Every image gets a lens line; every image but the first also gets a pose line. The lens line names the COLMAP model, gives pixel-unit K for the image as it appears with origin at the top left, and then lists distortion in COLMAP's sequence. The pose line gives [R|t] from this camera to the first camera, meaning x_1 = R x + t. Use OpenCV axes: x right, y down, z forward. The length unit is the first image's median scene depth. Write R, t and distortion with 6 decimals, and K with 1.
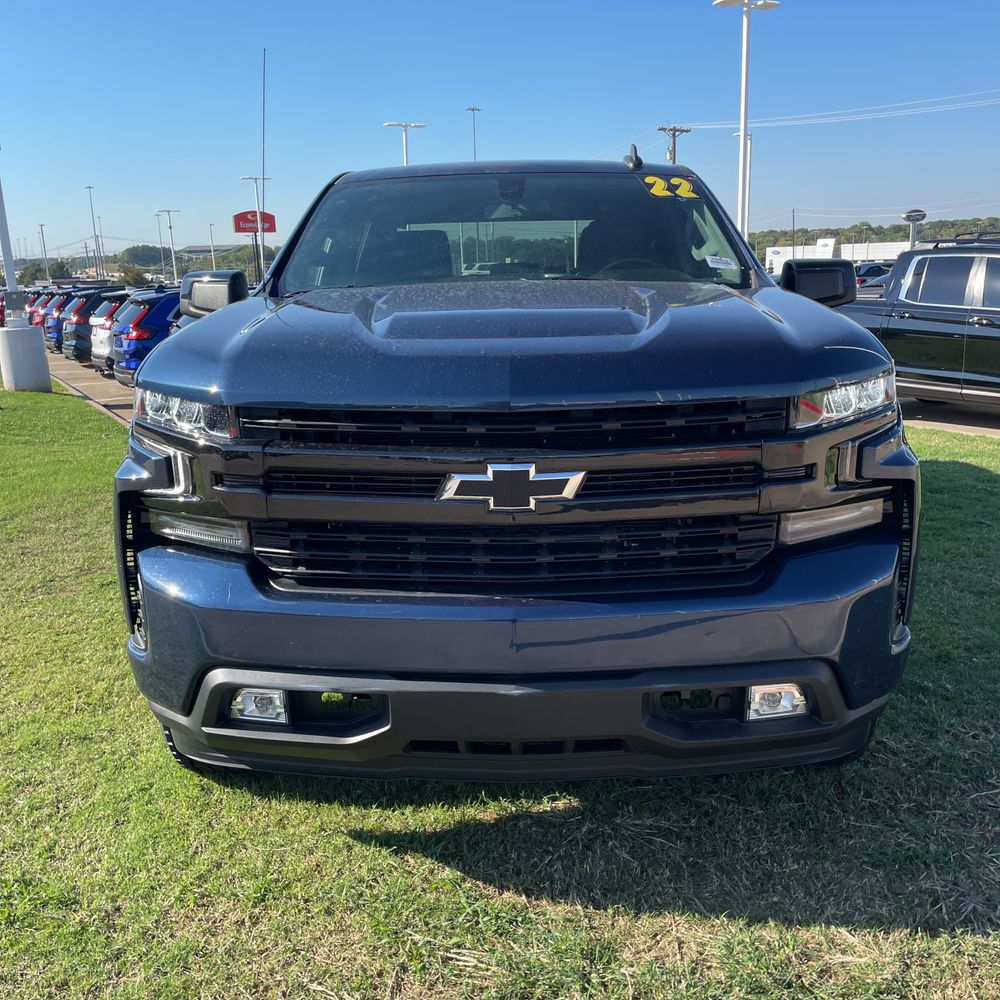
lens RADIAL K [[1019.1, 0, 499.5], [0, 1019.1, 505.0], [0, 0, 1]] dist [0.042822, 0.000000]
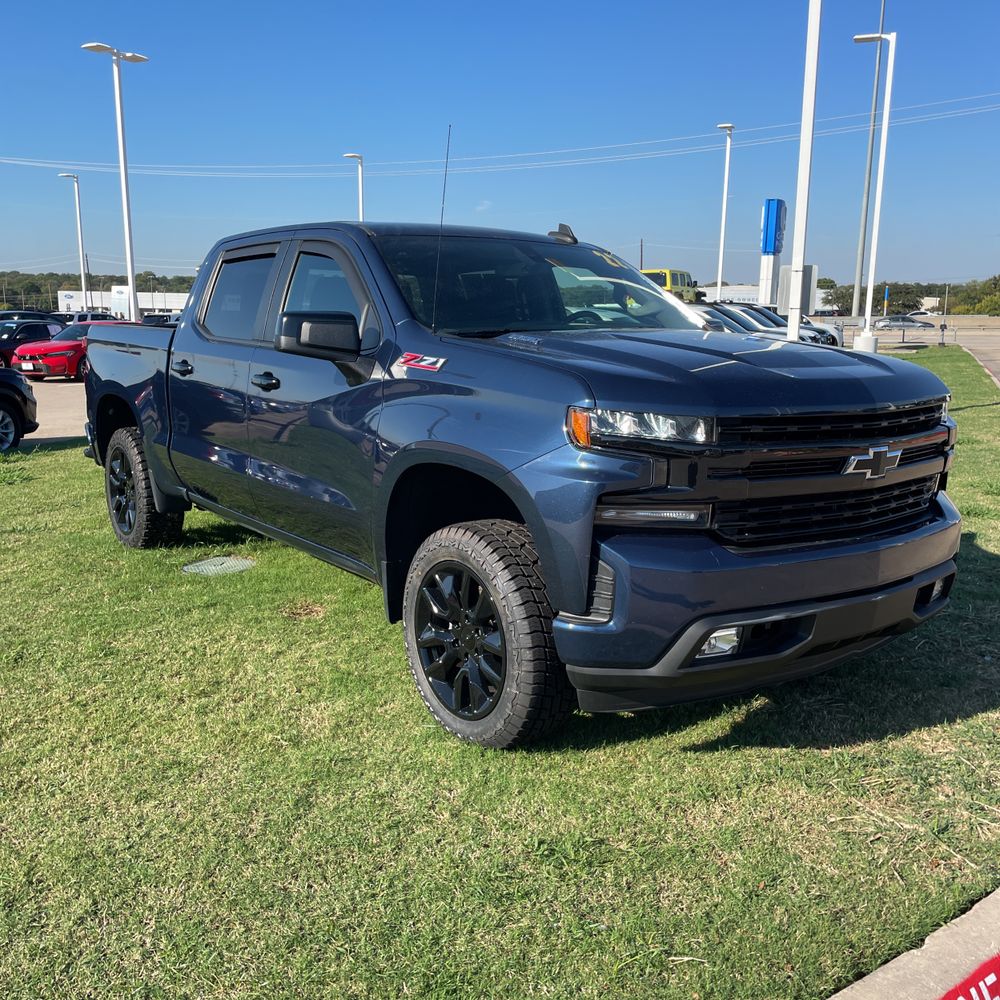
lens RADIAL K [[1019.1, 0, 495.2], [0, 1019.1, 503.7], [0, 0, 1]] dist [0.042822, 0.000000]
pose [[0.789636, -0.082512, 0.608002, -1.151927], [0.110157, 0.993880, -0.008185, -0.005252], [-0.603606, 0.073439, 0.793893, 0.100960]]
